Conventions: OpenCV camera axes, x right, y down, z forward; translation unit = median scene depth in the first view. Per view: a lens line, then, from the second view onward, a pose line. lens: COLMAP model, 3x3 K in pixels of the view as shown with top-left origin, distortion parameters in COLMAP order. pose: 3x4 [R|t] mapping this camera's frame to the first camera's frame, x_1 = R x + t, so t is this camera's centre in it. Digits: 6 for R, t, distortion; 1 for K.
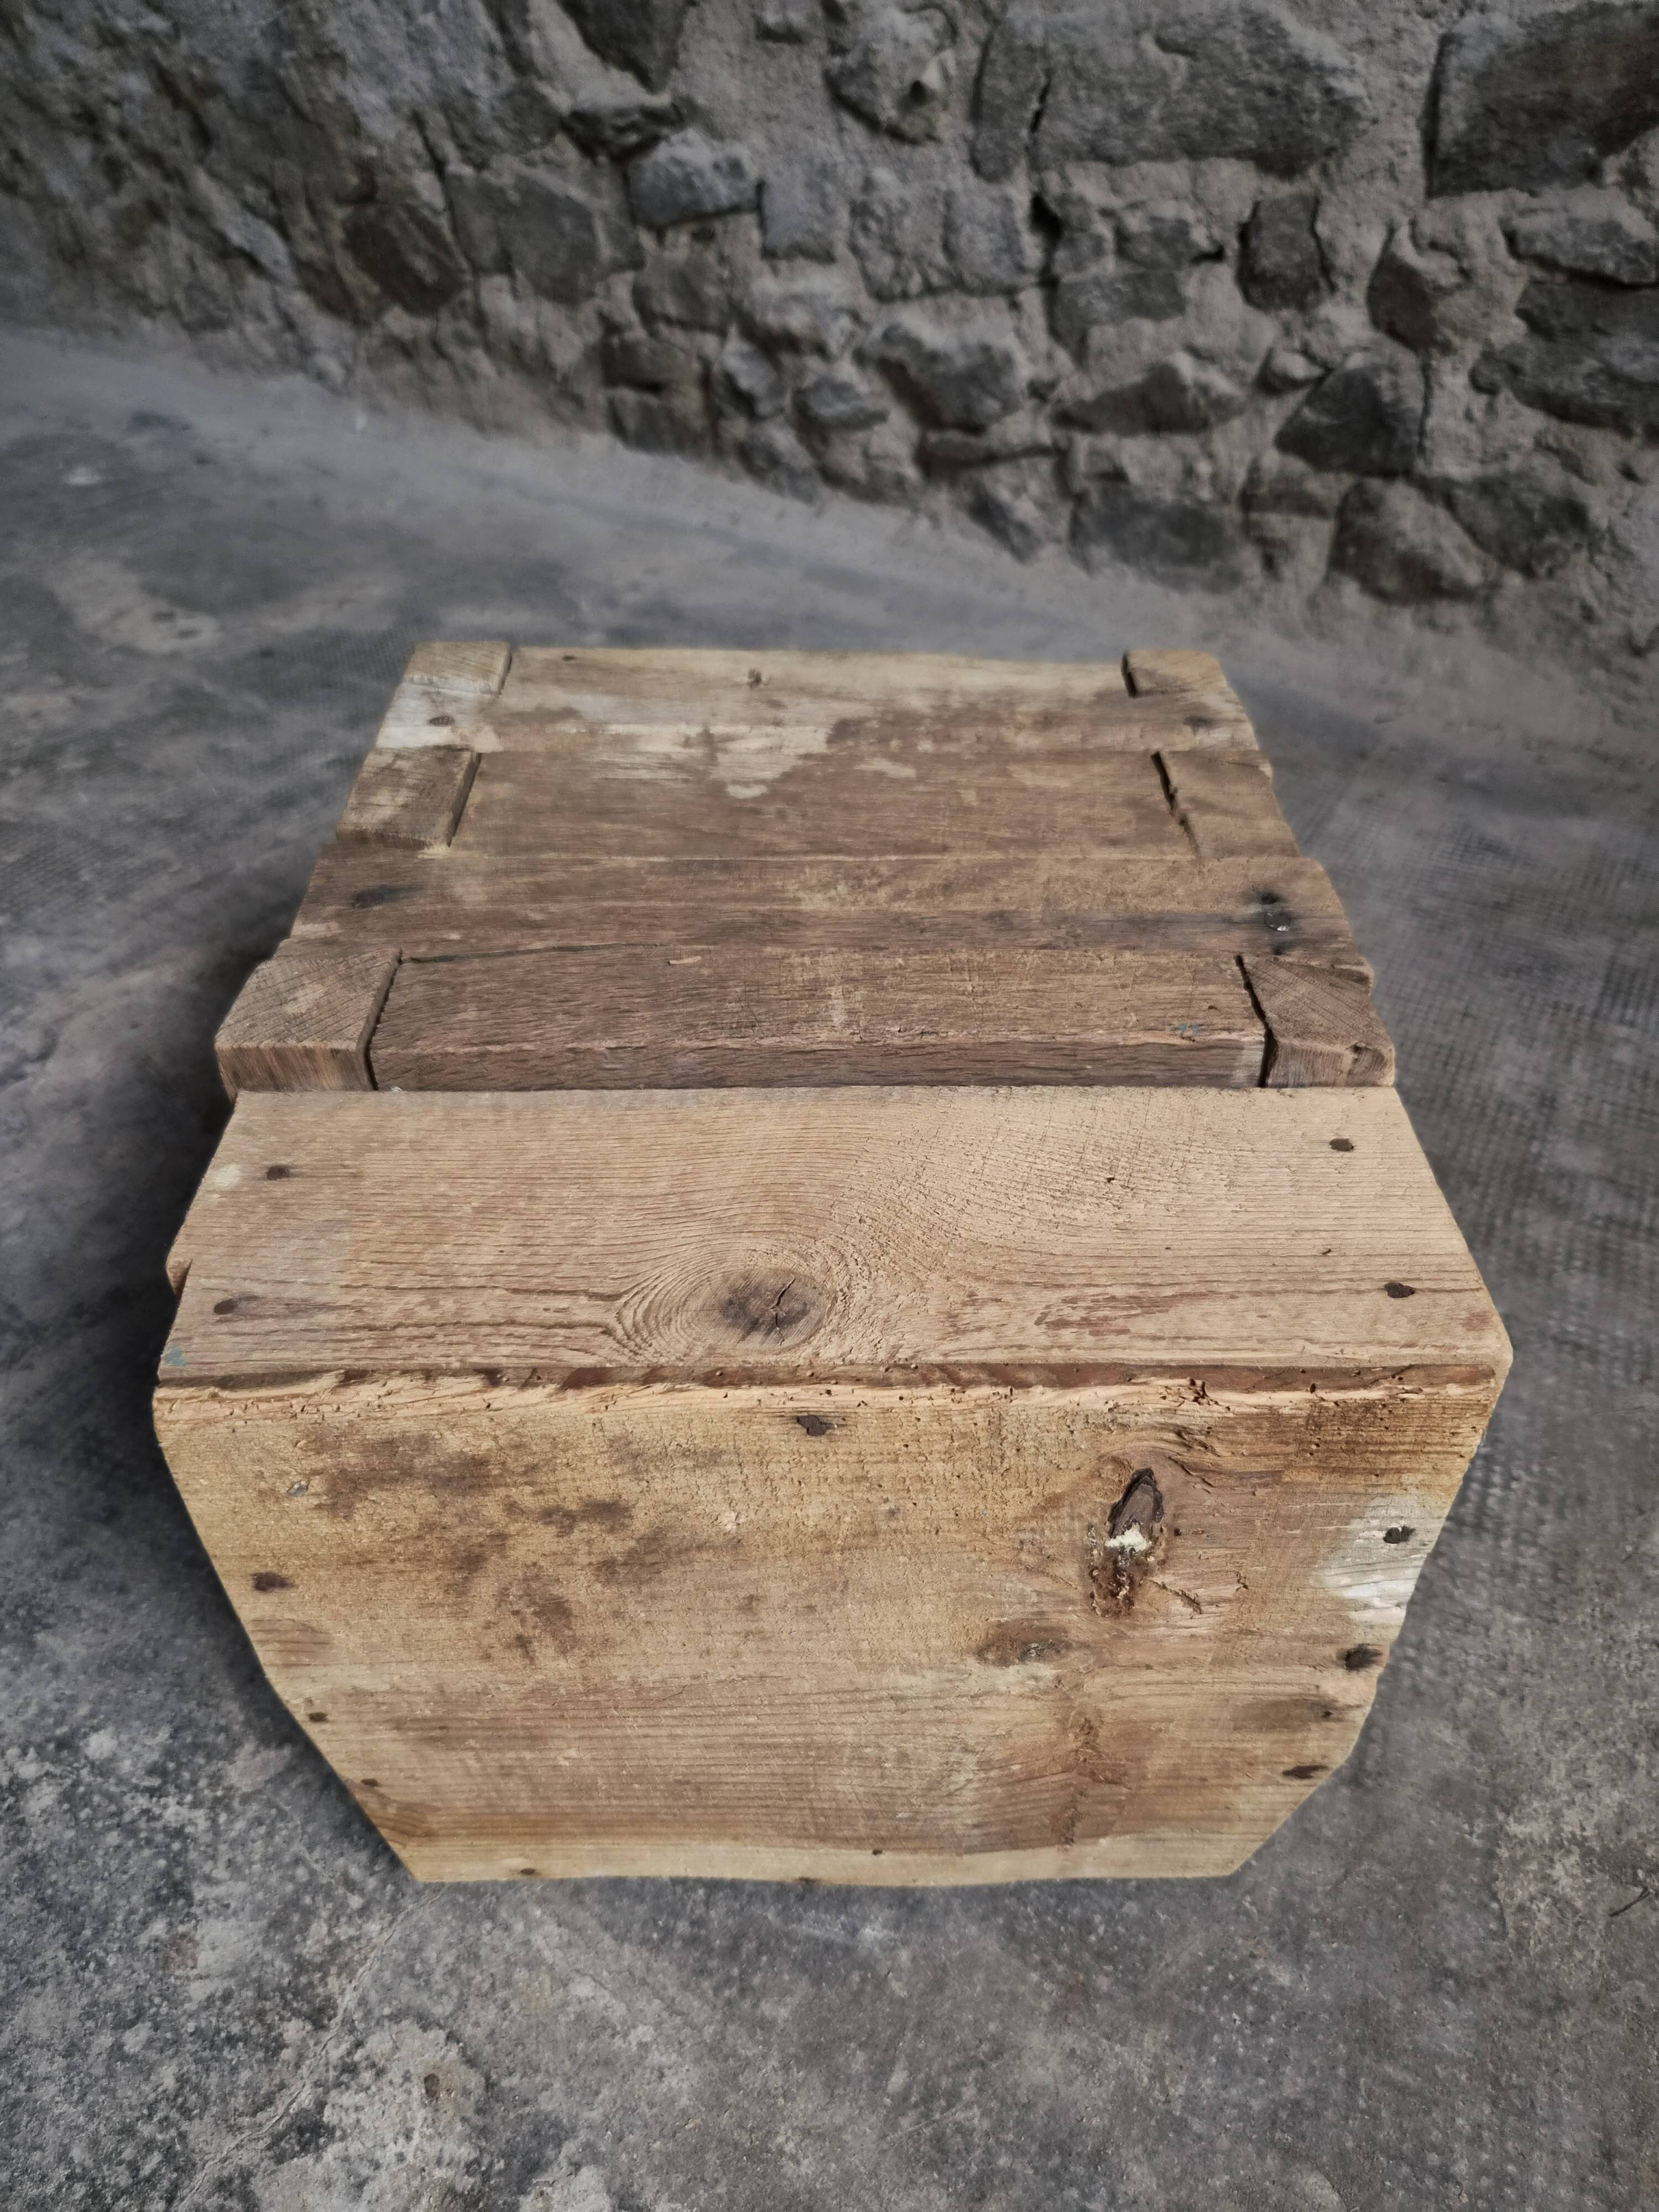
lens RADIAL K [[1511.9, 0, 847.3], [0, 1511.9, 1113.1], [0, 0, 1]] dist [0.047517, -0.046962]
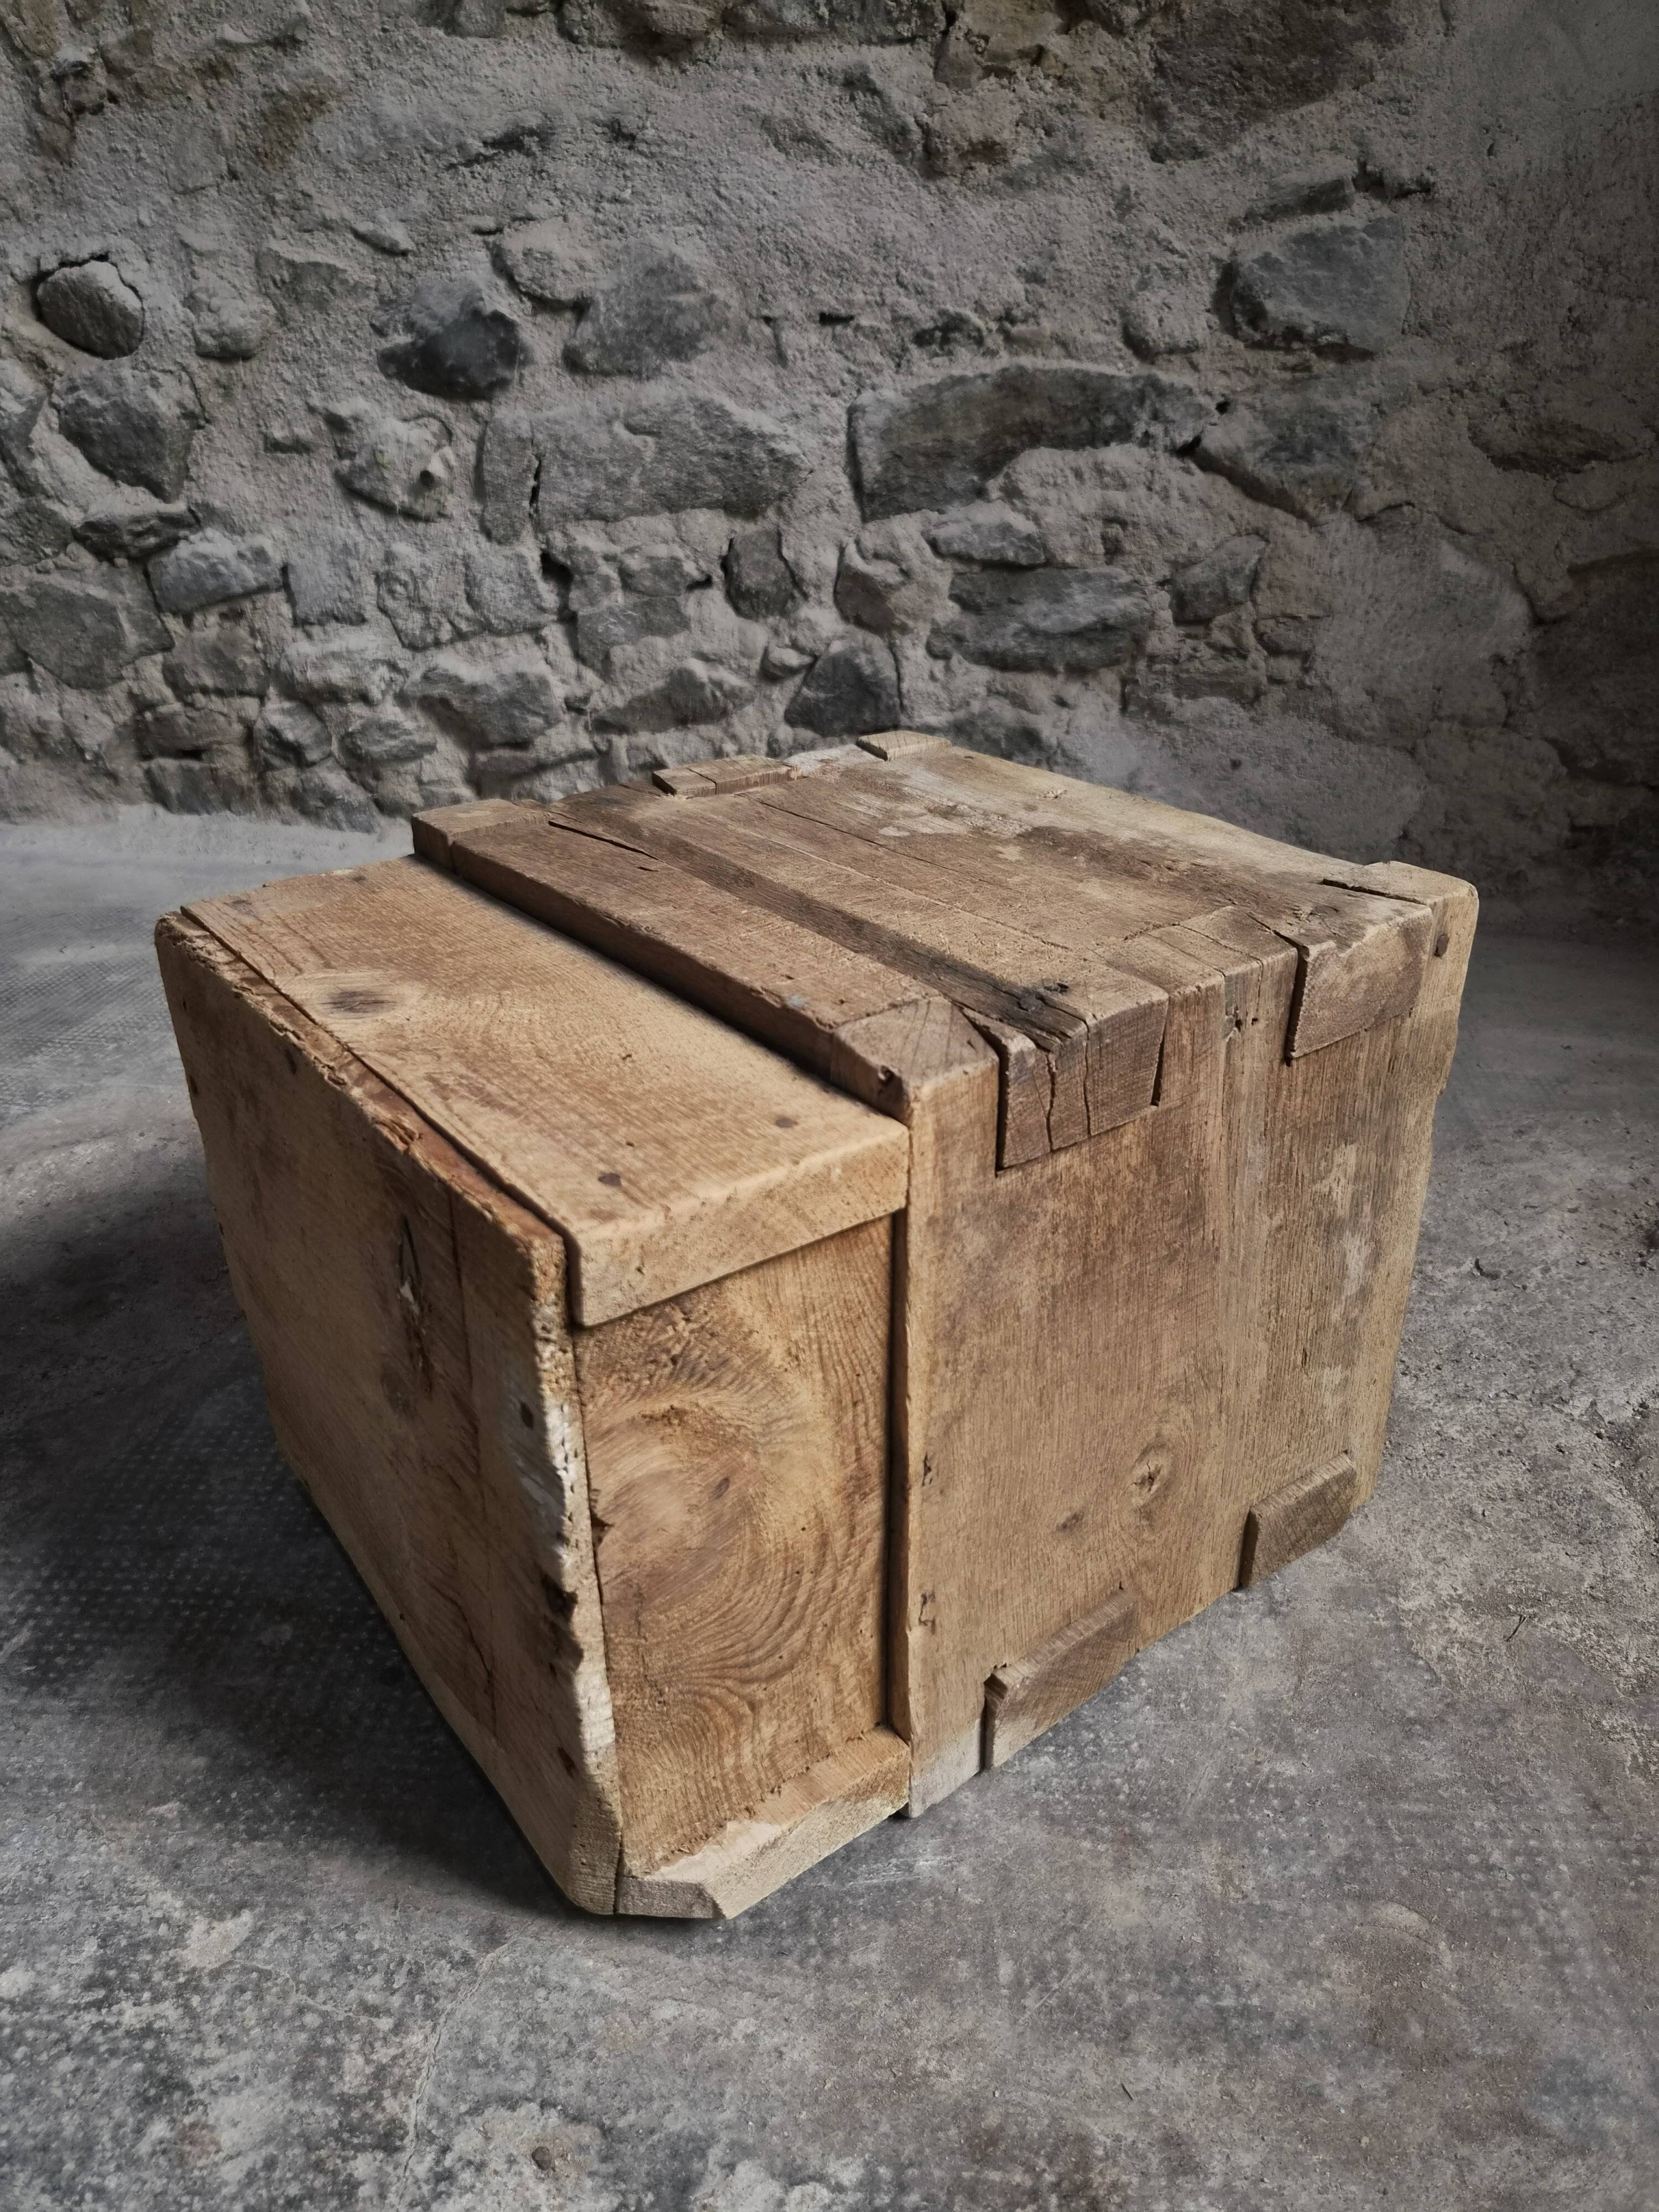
lens RADIAL K [[1500.5, 0, 814.4], [0, 1500.5, 1099.2], [0, 0, 1]] dist [0.051571, -0.045000]
pose [[0.935563, -0.165543, 0.311959, -0.129761], [0.241332, 0.944591, -0.222501, 0.124850], [-0.257840, 0.283449, 0.923675, -0.017633]]
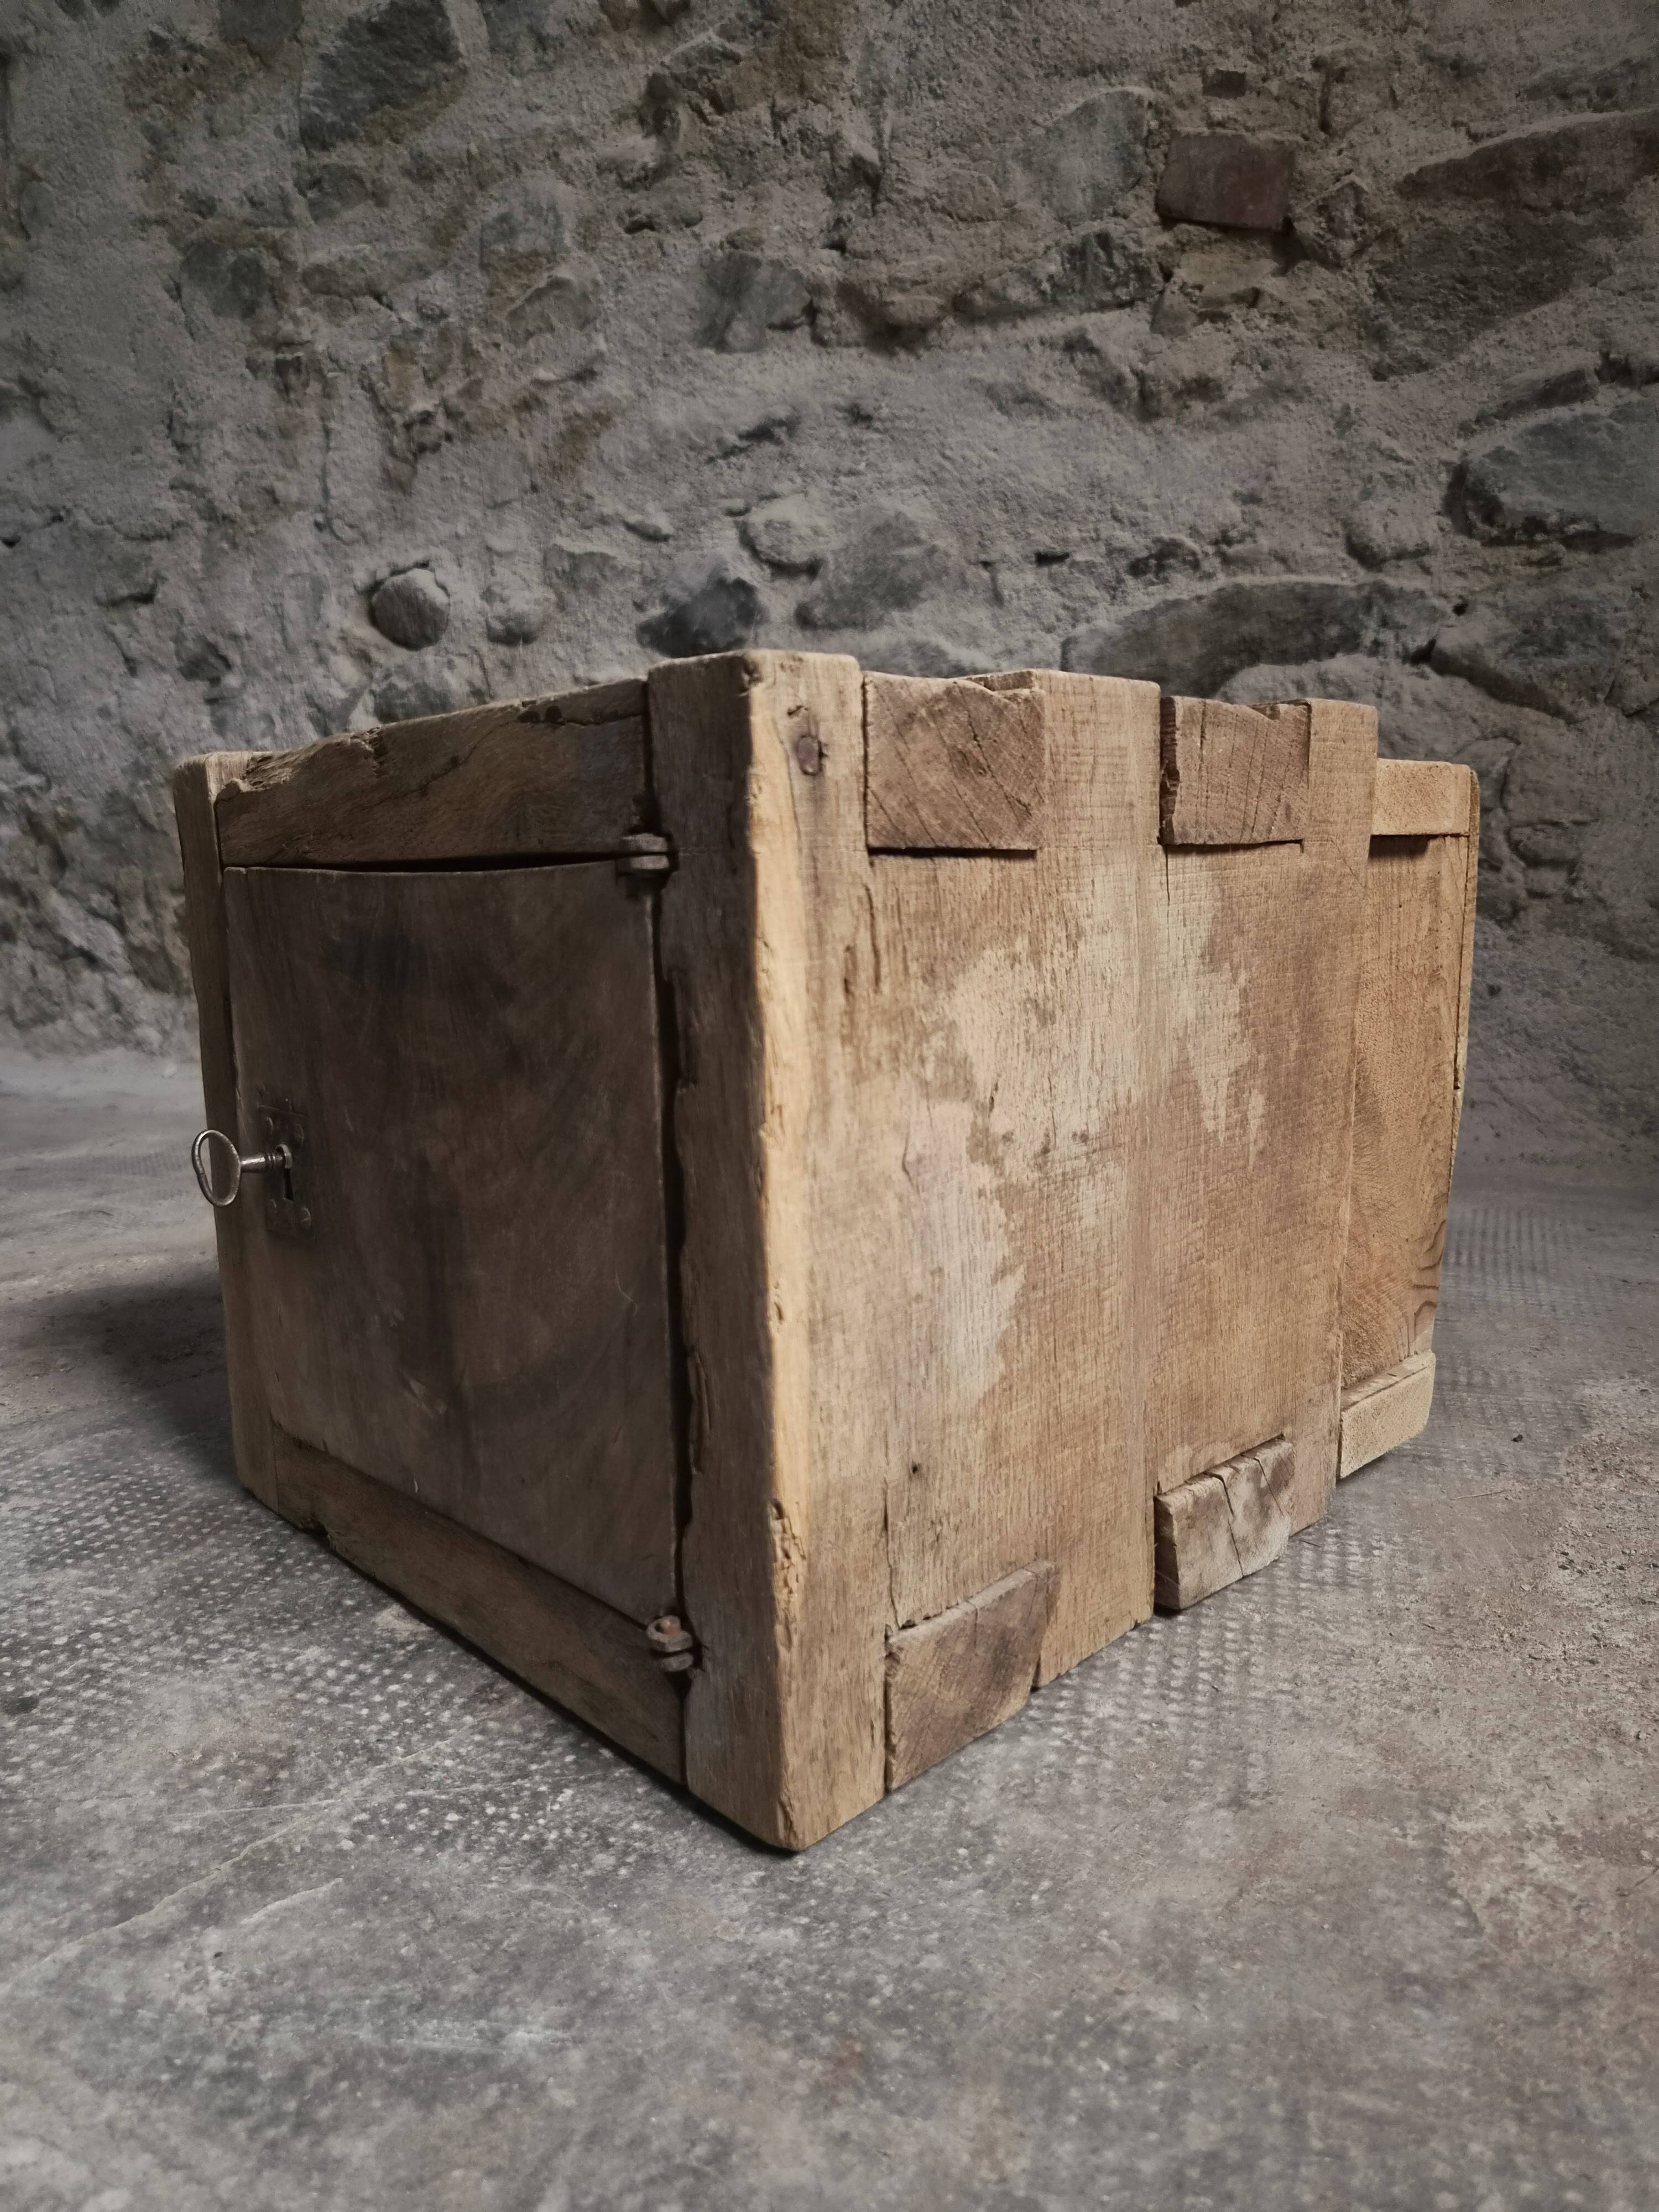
lens RADIAL K [[1503.6, 0, 835.2], [0, 1503.6, 1121.2], [0, 0, 1]] dist [0.048063, -0.041956]
pose [[0.993207, -0.038219, 0.109902, 0.040792], [0.088917, 0.858527, -0.505001, 0.252110], [-0.075053, 0.511343, 0.856093, 0.122901]]
